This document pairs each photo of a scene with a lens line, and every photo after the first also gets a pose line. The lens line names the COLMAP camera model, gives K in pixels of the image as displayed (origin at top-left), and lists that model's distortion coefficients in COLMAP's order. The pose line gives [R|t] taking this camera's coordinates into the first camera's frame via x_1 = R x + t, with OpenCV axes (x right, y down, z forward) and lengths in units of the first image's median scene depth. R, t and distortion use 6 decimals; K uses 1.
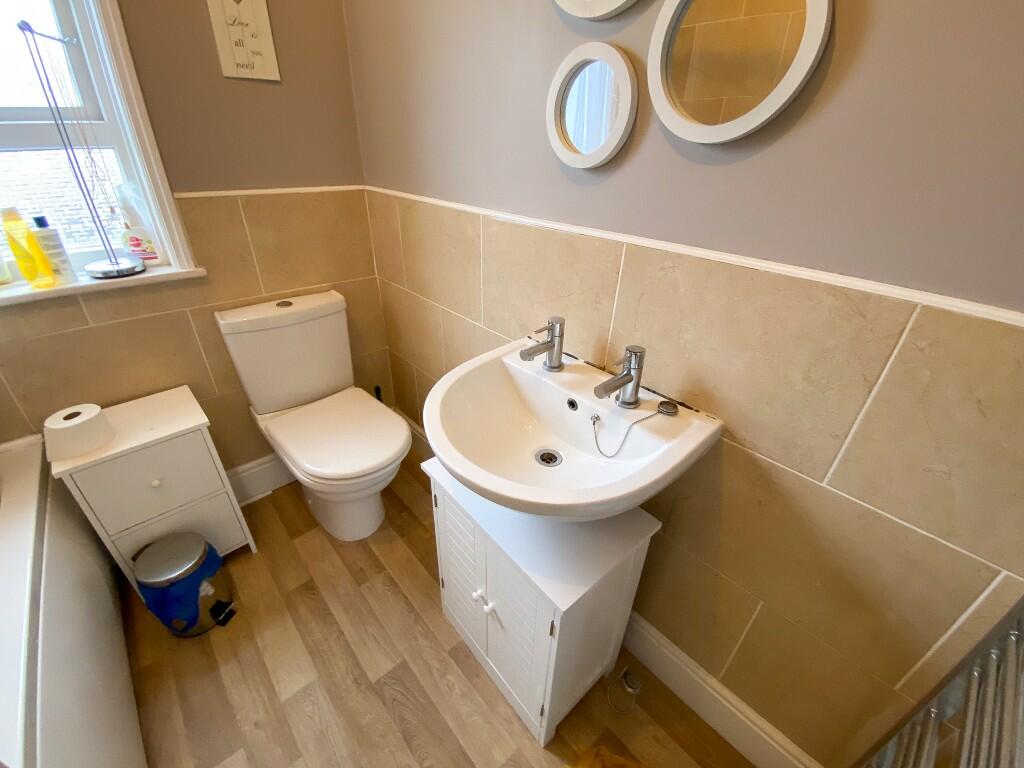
lens RADIAL K [[418.3, 0, 512.0], [0, 418.3, 384.0], [0, 0, 1]] dist [0.033546, -0.027218]
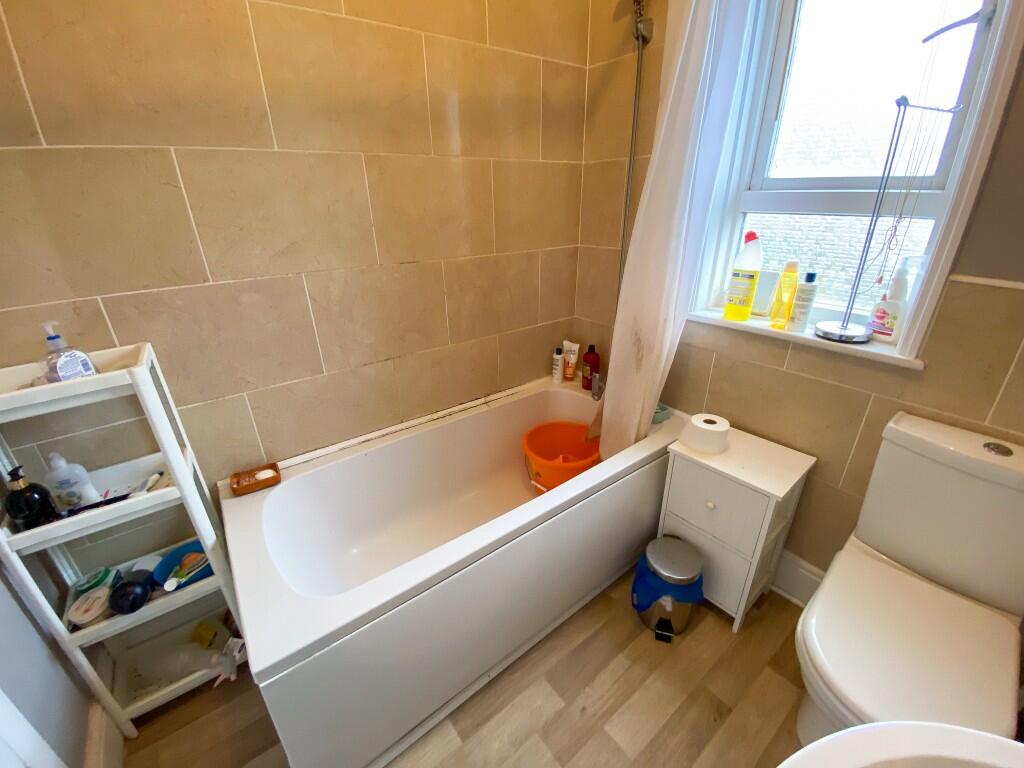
lens RADIAL K [[409.7, 0, 511.5], [0, 409.7, 385.2], [0, 0, 1]] dist [0.032108, -0.032602]
pose [[-0.094911, 0.379188, -0.920439, 0.079438], [-0.476310, 0.794609, 0.376465, -0.166624], [0.874140, 0.474145, 0.105193, 0.266927]]
